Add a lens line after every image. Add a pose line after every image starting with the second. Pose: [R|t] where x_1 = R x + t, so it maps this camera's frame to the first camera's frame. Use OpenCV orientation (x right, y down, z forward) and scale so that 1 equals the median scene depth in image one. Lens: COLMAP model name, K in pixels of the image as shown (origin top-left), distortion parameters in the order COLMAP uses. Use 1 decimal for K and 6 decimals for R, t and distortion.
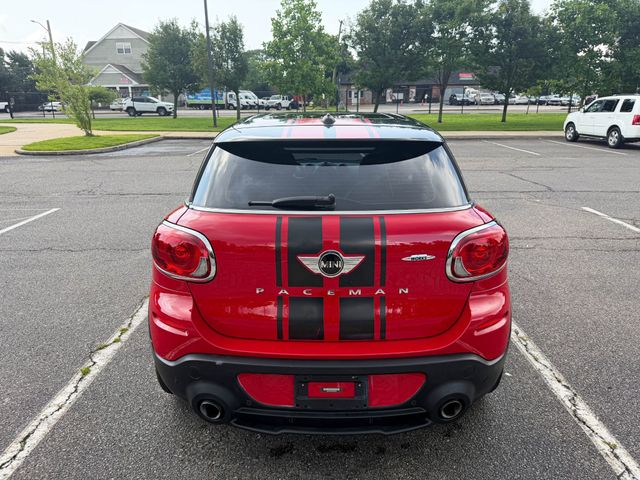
lens RADIAL K [[450.5, 0, 319.0], [0, 450.5, 245.8], [0, 0, 1]] dist [0.020357, -0.035790]
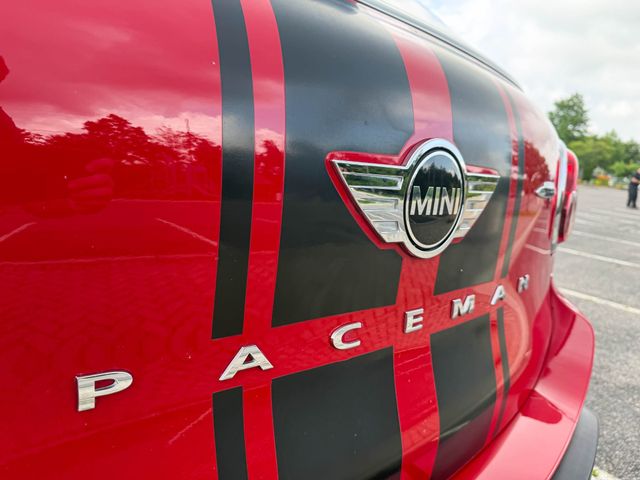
lens RADIAL K [[450.5, 0, 325.2], [0, 450.5, 242.4], [0, 0, 1]] dist [0.020357, -0.035790]
pose [[0.735268, -0.048863, 0.676013, -0.013702], [0.093497, 0.995175, -0.029761, 0.004846], [-0.671297, 0.085088, 0.736288, 0.064543]]
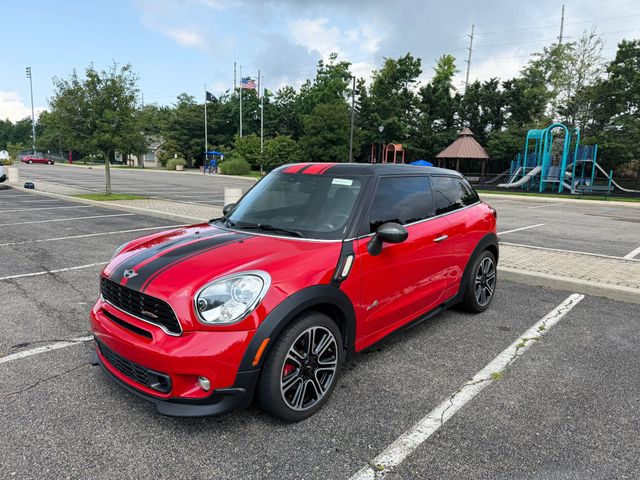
lens RADIAL K [[450.5, 0, 319.7], [0, 450.5, 241.6], [0, 0, 1]] dist [0.020357, -0.035790]
pose [[-0.746074, -0.124291, 0.654160, -0.104916], [0.181360, 0.907351, 0.379239, -0.080676], [-0.640689, 0.401579, -0.654410, 0.270054]]
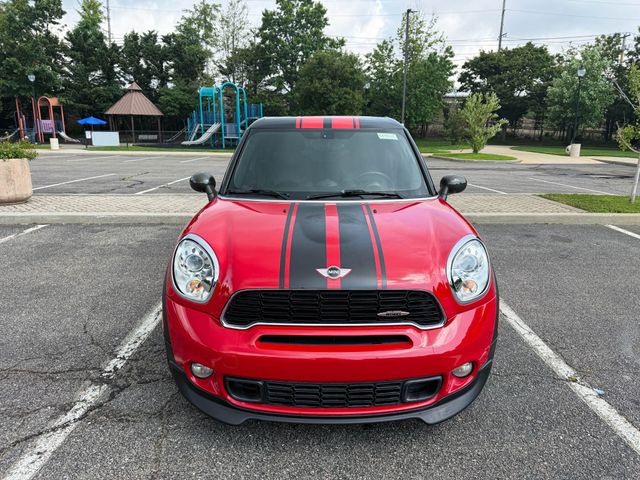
lens RADIAL K [[450.5, 0, 322.2], [0, 450.5, 244.0], [0, 0, 1]] dist [0.020357, -0.035790]
pose [[-0.999898, -0.000054, -0.014274, 0.005634], [-0.007577, 0.849494, 0.527544, -0.086015], [0.012097, 0.527598, -0.849408, 0.295434]]
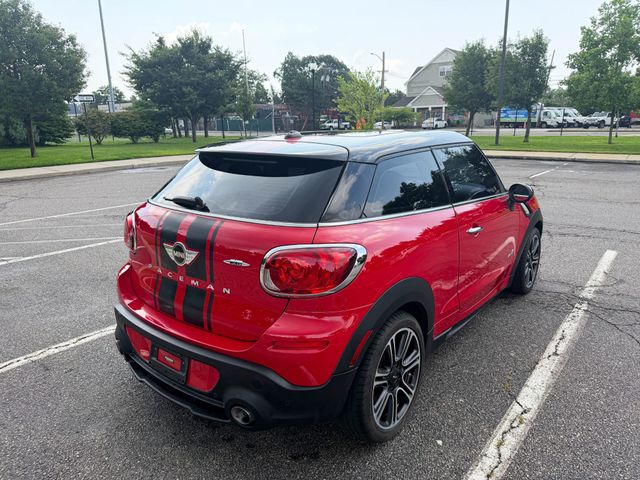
lens RADIAL K [[450.5, 0, 319.7], [0, 450.5, 243.4], [0, 0, 1]] dist [0.020357, -0.035790]
pose [[0.790642, 0.151817, -0.593158, 0.076838], [-0.177180, 0.984053, 0.015696, -0.005407], [0.586082, 0.092686, 0.804933, 0.018926]]
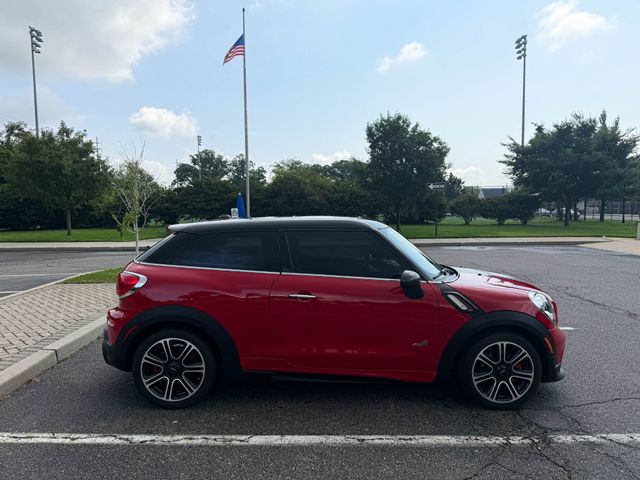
lens RADIAL K [[450.5, 0, 319.6], [0, 450.5, 242.5], [0, 0, 1]] dist [0.020357, -0.035790]
pose [[0.022830, 0.079046, -0.996610, 0.182857], [-0.300820, 0.951214, 0.068554, -0.043302], [0.953408, 0.298235, 0.045495, 0.133083]]
